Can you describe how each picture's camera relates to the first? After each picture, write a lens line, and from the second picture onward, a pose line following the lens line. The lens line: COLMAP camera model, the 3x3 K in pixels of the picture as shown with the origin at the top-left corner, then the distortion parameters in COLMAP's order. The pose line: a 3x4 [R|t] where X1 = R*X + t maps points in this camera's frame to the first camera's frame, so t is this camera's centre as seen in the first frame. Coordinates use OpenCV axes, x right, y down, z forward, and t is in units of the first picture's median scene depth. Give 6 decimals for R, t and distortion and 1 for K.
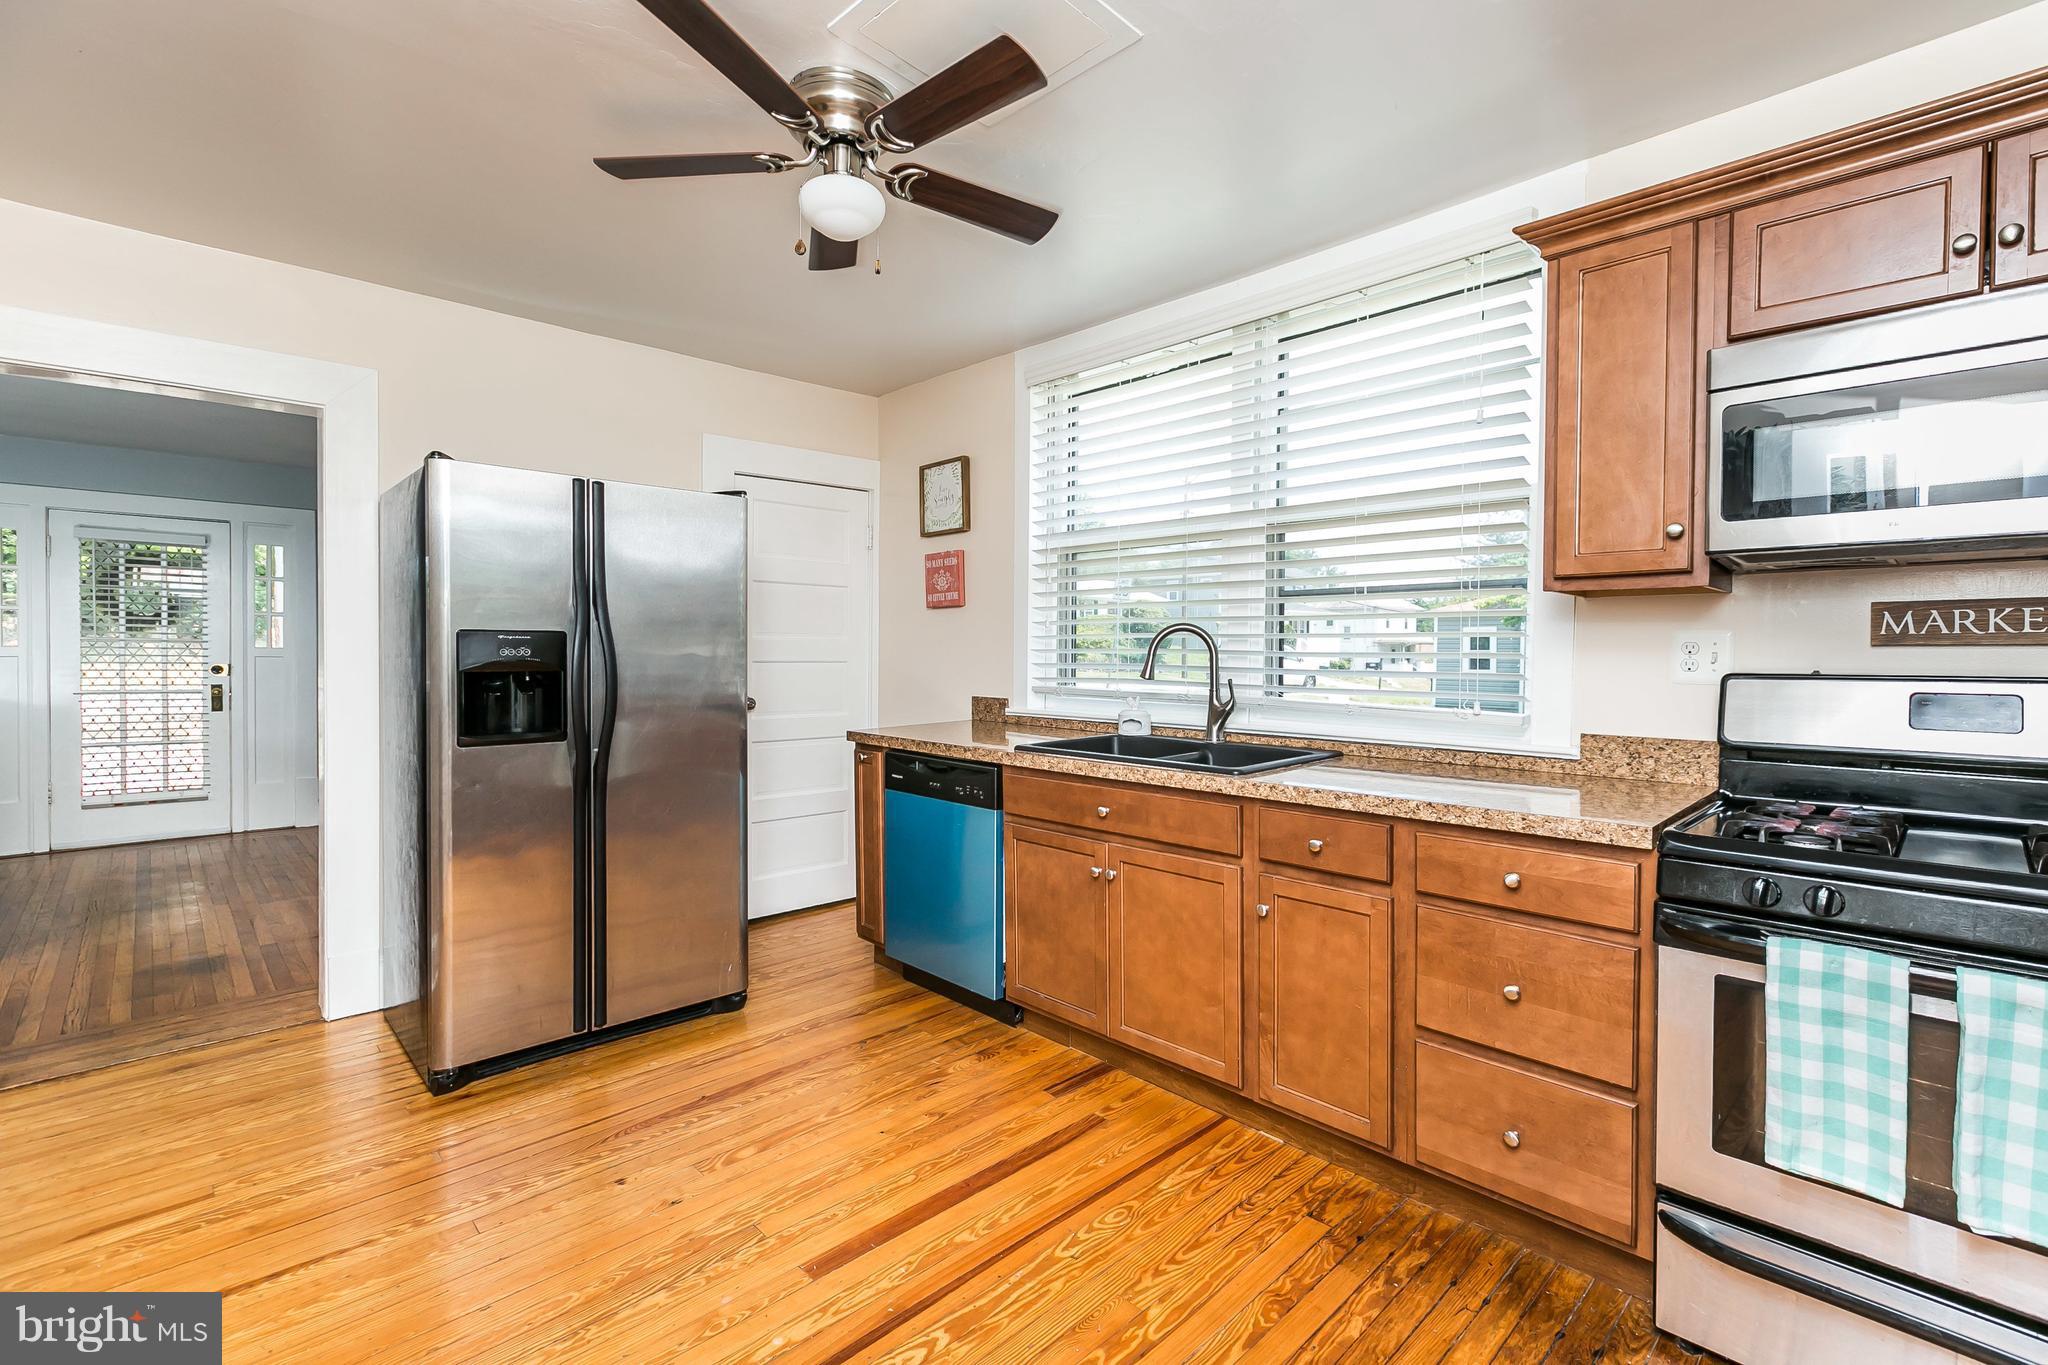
lens RADIAL K [[917.4, 0, 1031.6], [0, 917.4, 667.8], [0, 0, 1]] dist [-0.001010, -0.000326]
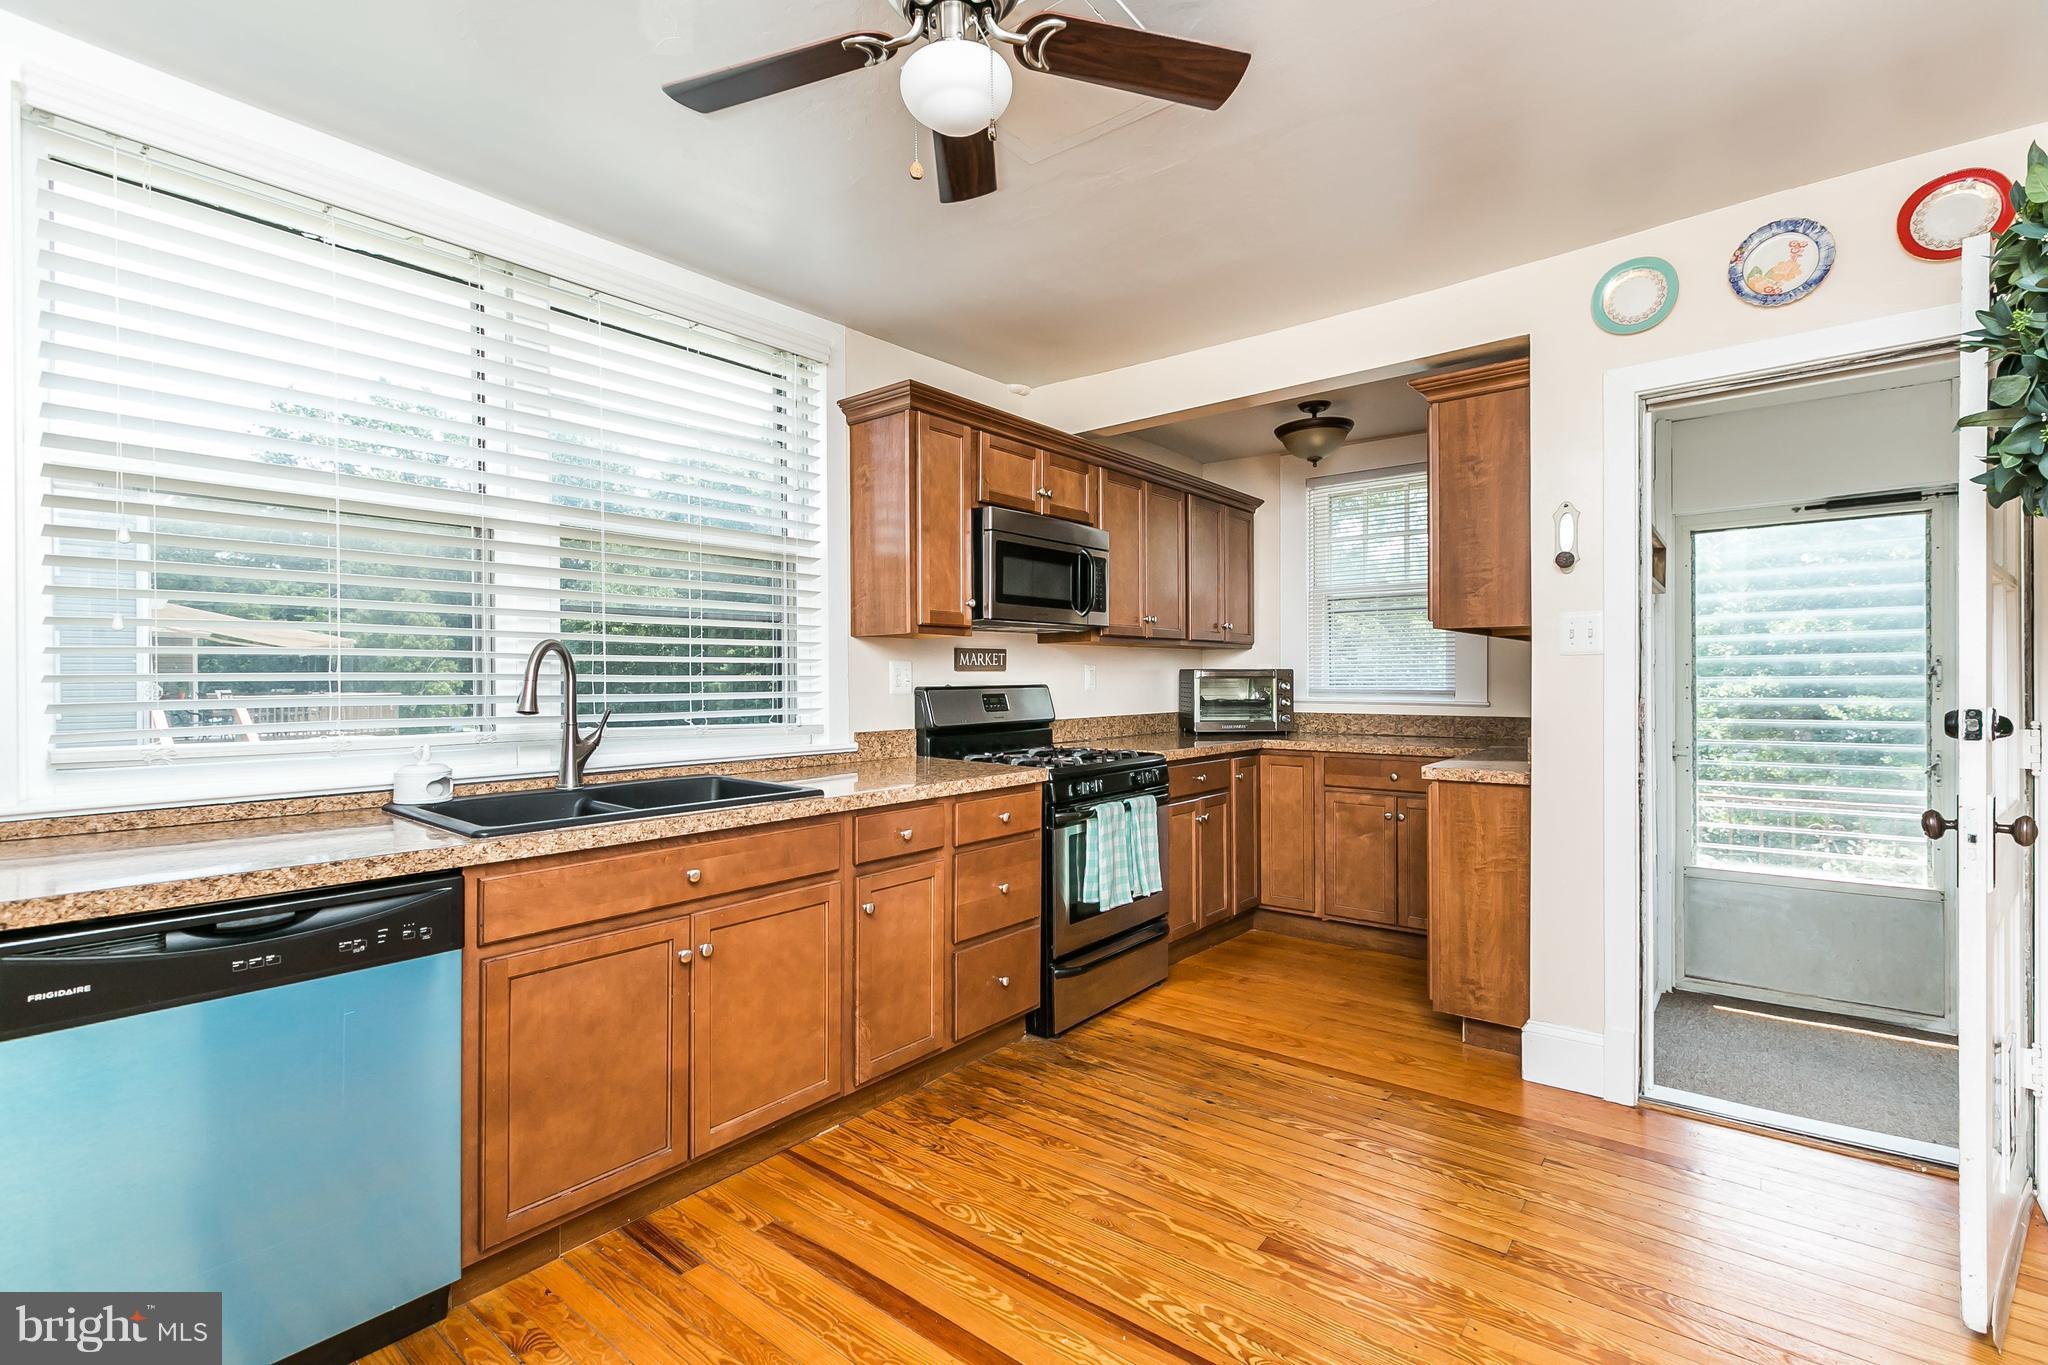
lens RADIAL K [[926.1, 0, 1024.0], [0, 926.1, 682.5], [0, 0, 1]] dist [0.000034, -0.000009]
pose [[-0.115453, -0.008412, 0.993277, -0.803004], [0.023248, 0.999667, 0.011168, -0.014357], [-0.993041, 0.024381, -0.115219, 0.859032]]
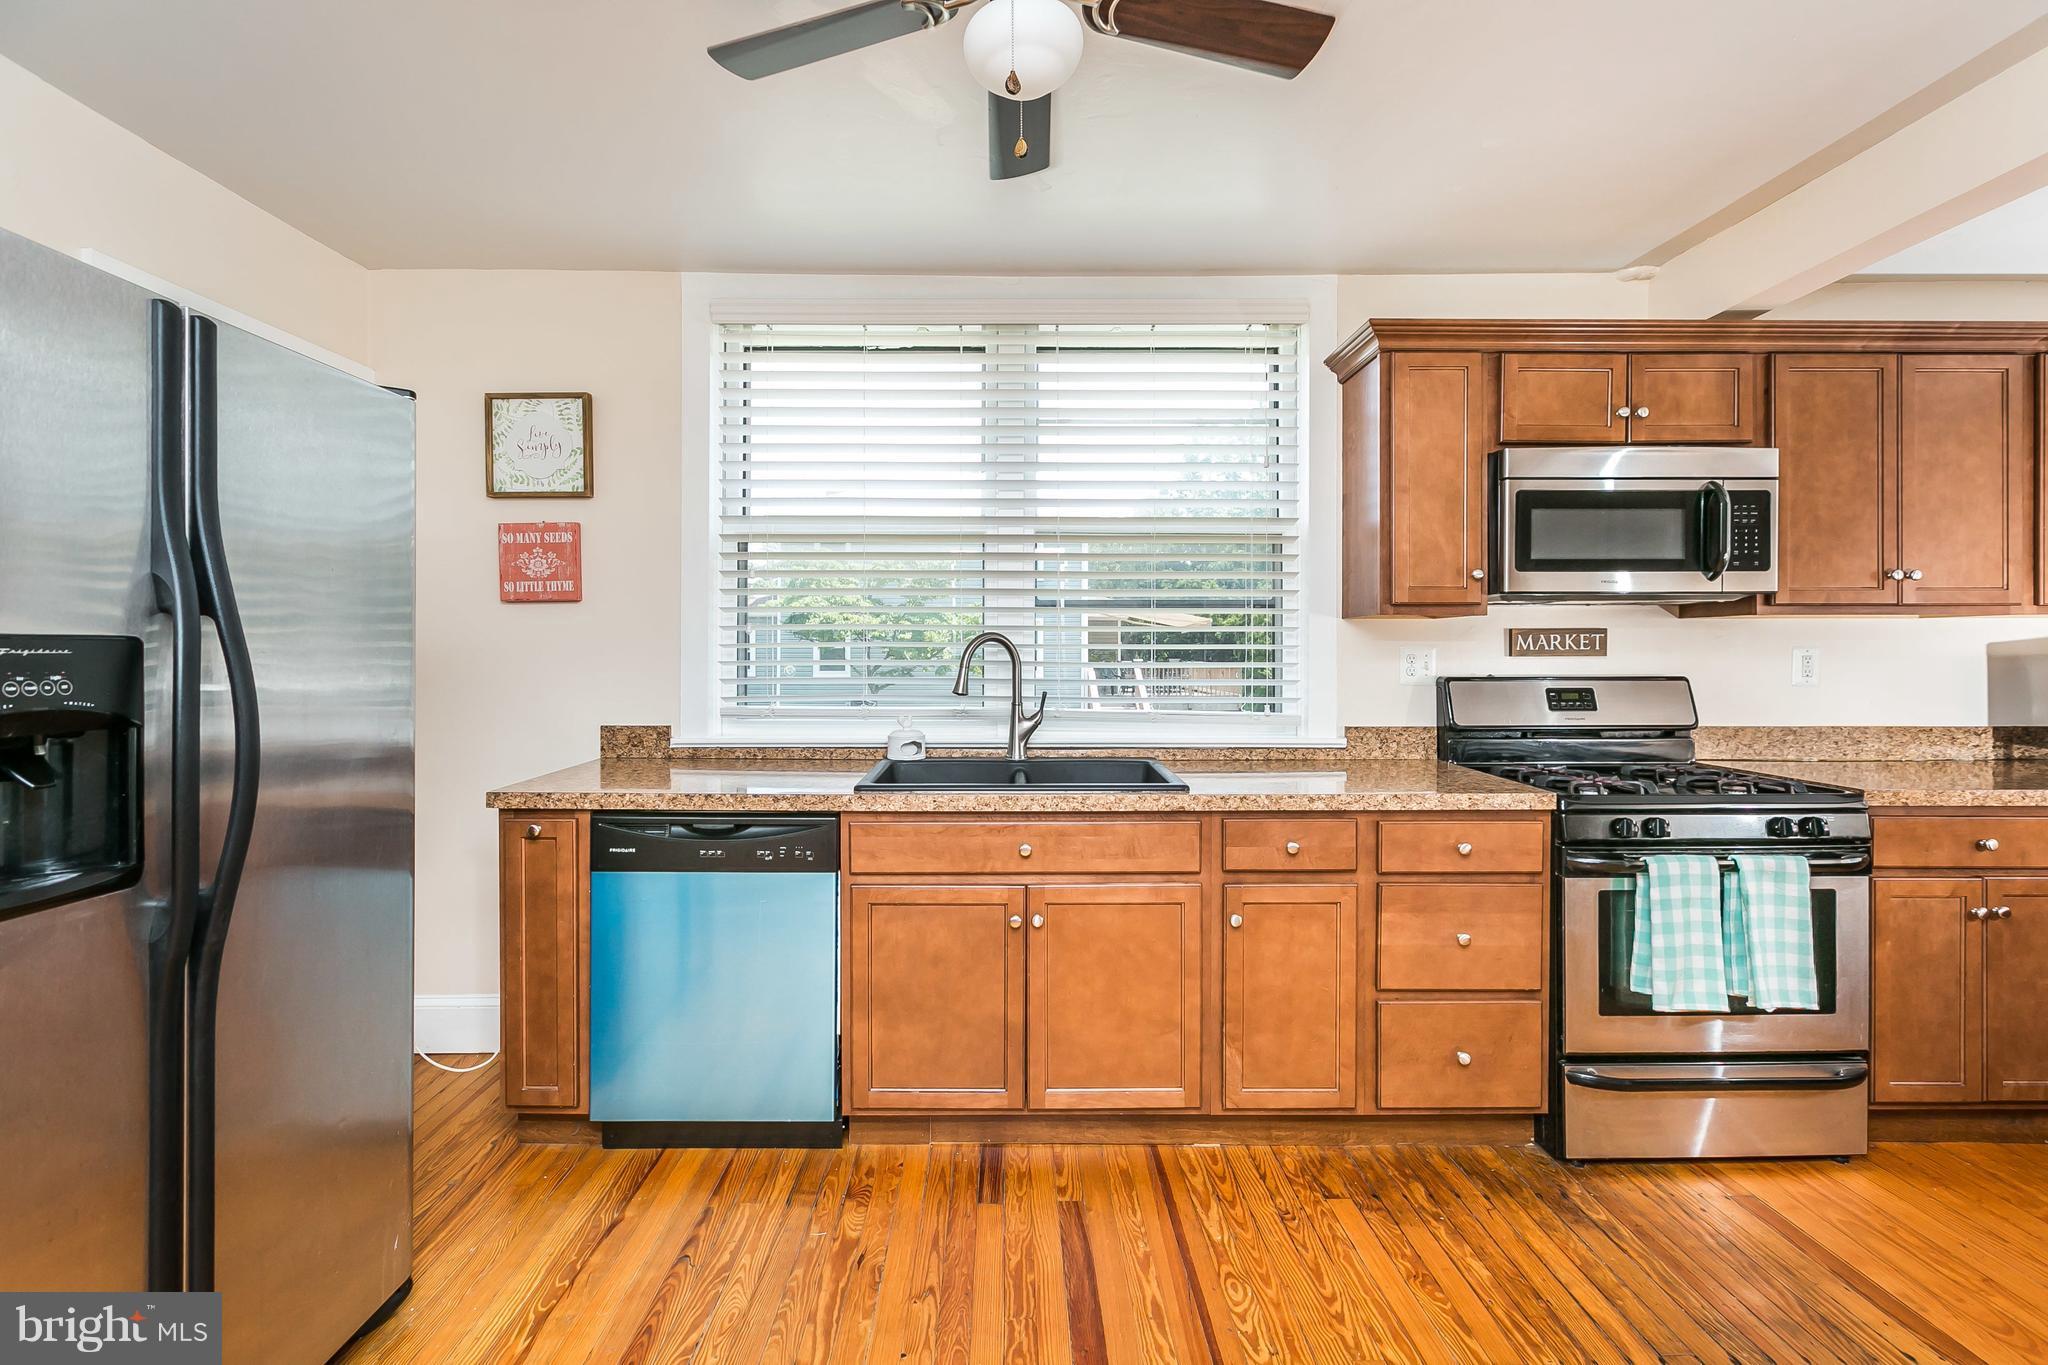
lens RADIAL K [[917.7, 0, 1011.3], [0, 917.7, 653.8], [0, 0, 1]] dist [-0.000414, -0.000229]
pose [[0.693574, -0.004538, 0.720371, -0.594443], [0.015971, 0.999831, -0.009078, -0.023169], [-0.720208, 0.017802, 0.693530, 0.431125]]
